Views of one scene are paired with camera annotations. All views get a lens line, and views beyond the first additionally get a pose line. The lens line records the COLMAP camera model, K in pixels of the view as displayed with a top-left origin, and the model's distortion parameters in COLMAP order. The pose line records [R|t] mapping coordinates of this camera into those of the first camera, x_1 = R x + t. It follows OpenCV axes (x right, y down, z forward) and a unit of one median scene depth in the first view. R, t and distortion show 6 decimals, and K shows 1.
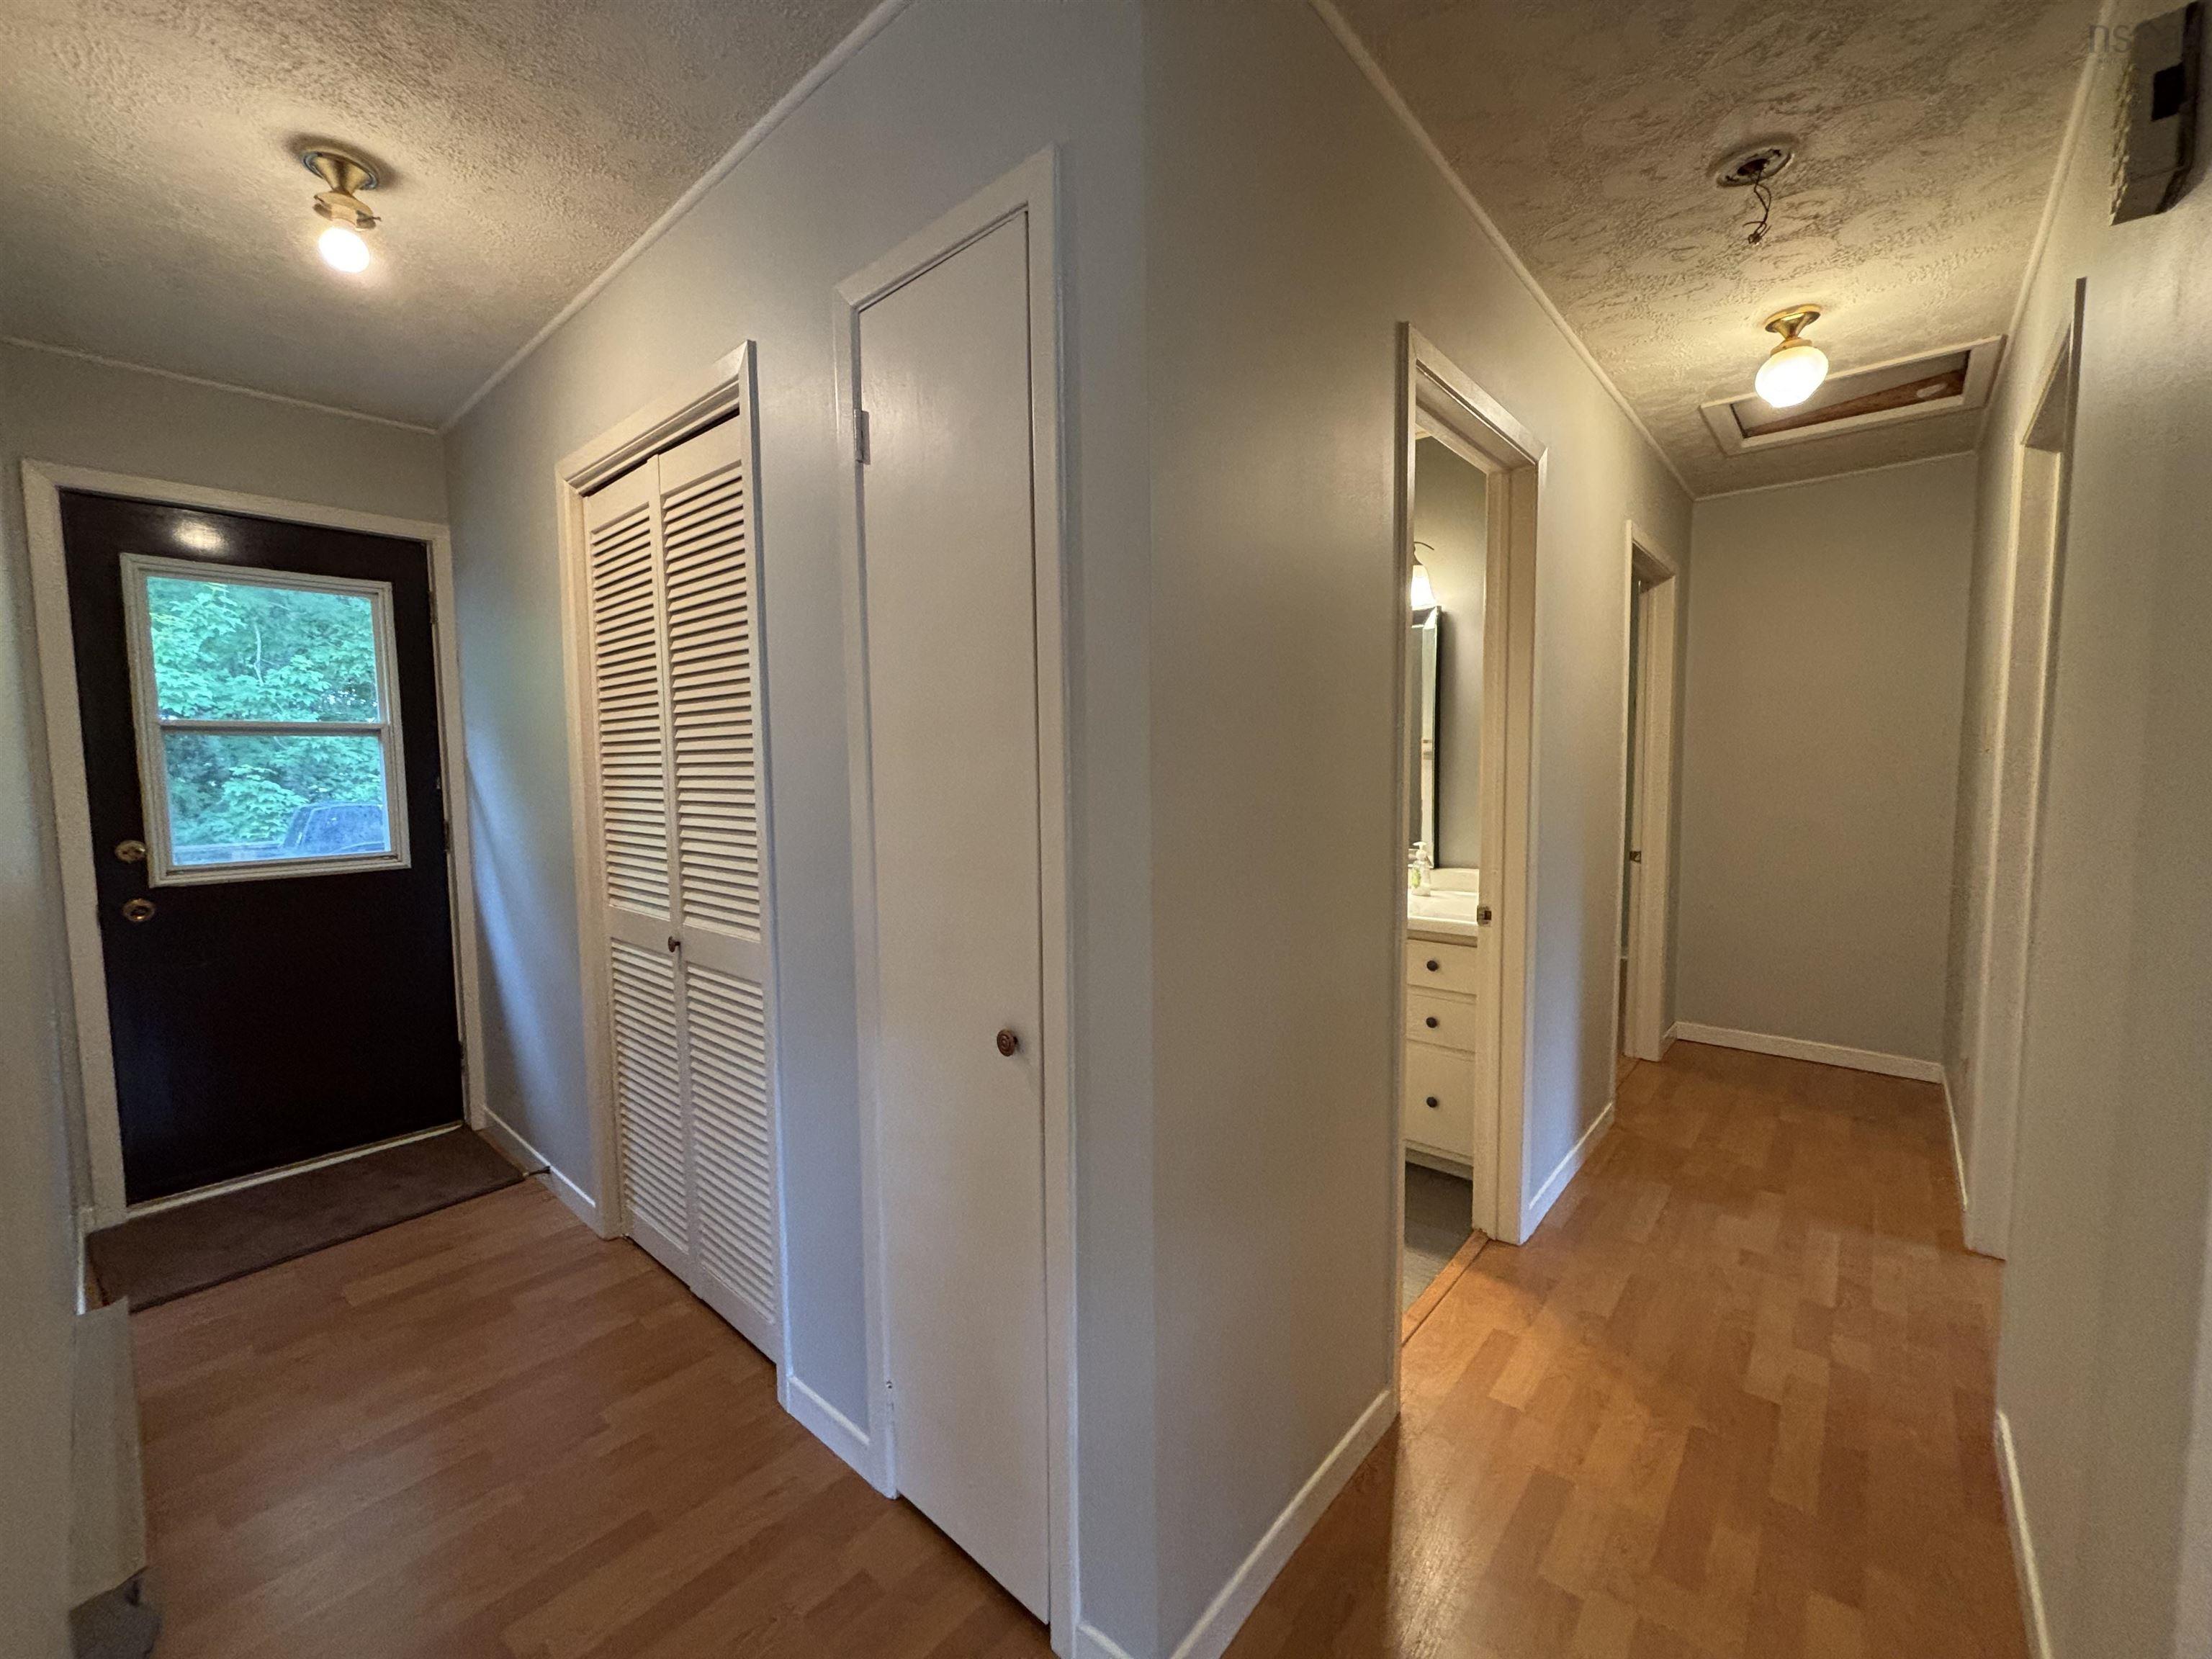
lens RADIAL K [[889.8, 0, 1091.6], [0, 889.8, 821.3], [0, 0, 1]] dist [0.001679, 0.001697]
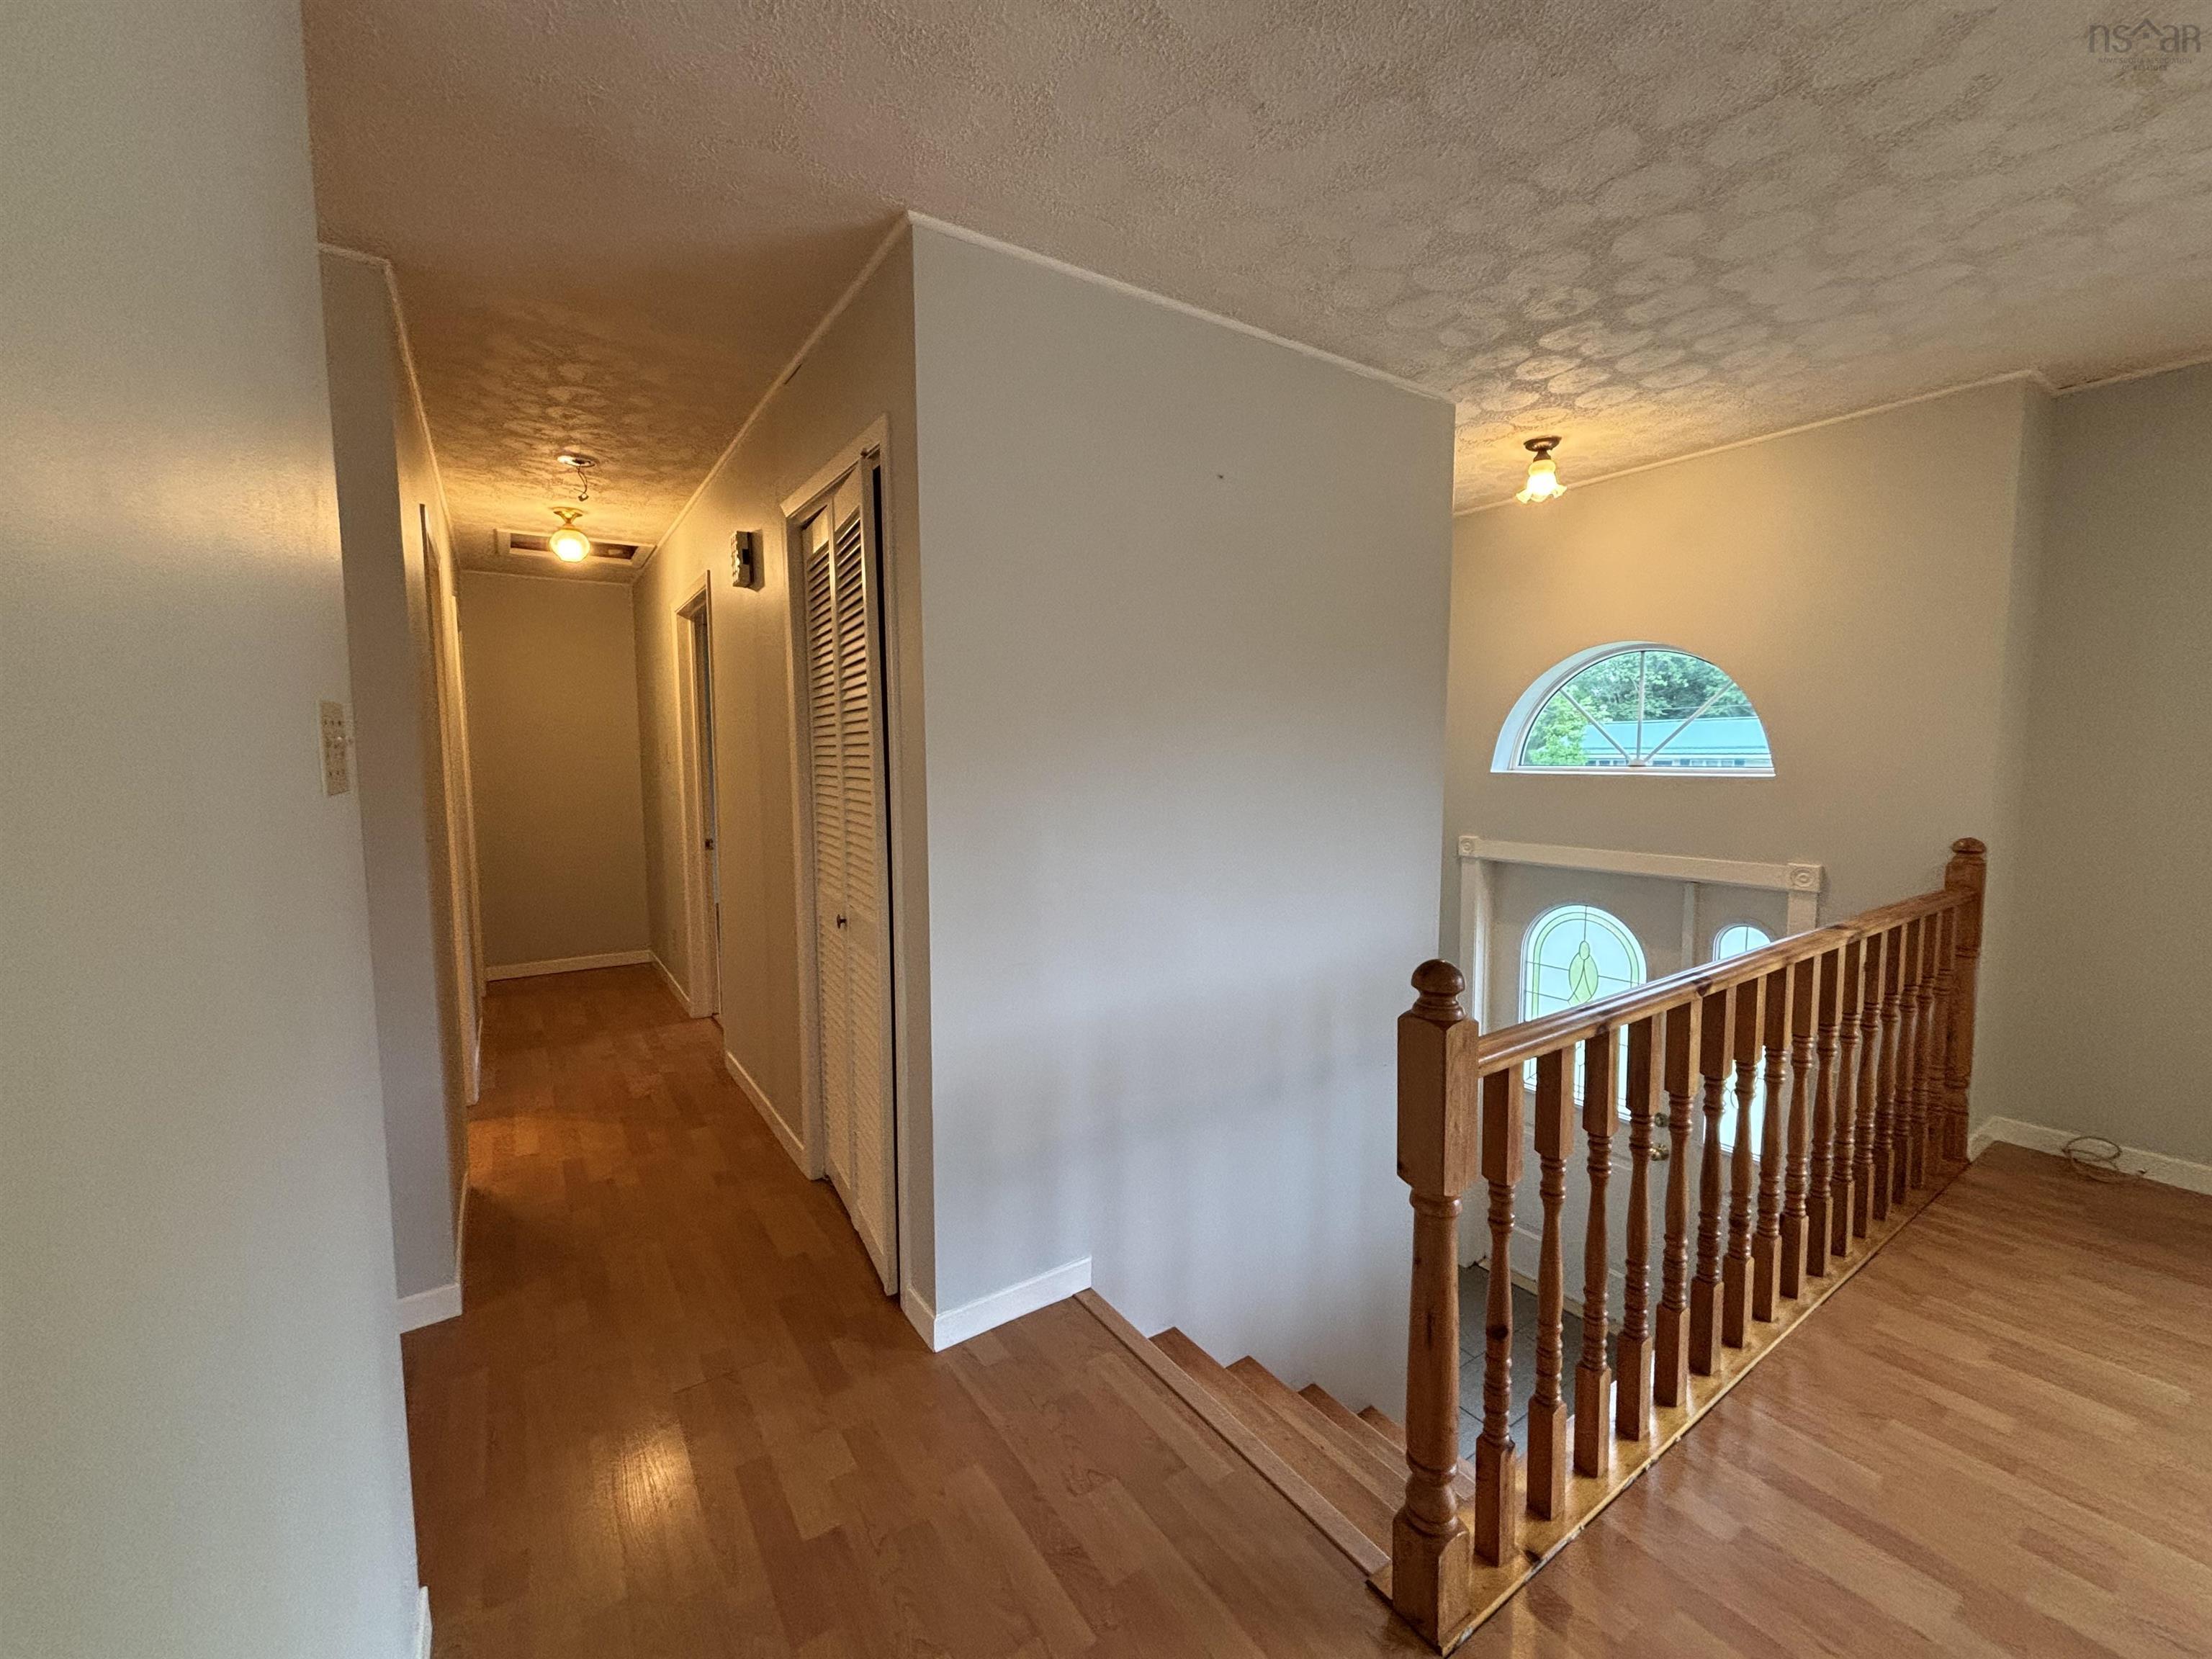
lens RADIAL K [[889.8, 0, 1112.2], [0, 889.8, 822.4], [0, 0, 1]] dist [0.001679, 0.001697]
pose [[0.246422, -0.063529, 0.967078, -0.763631], [0.071663, 0.996312, 0.047189, 0.025672], [-0.966509, 0.057675, 0.250066, -0.472687]]
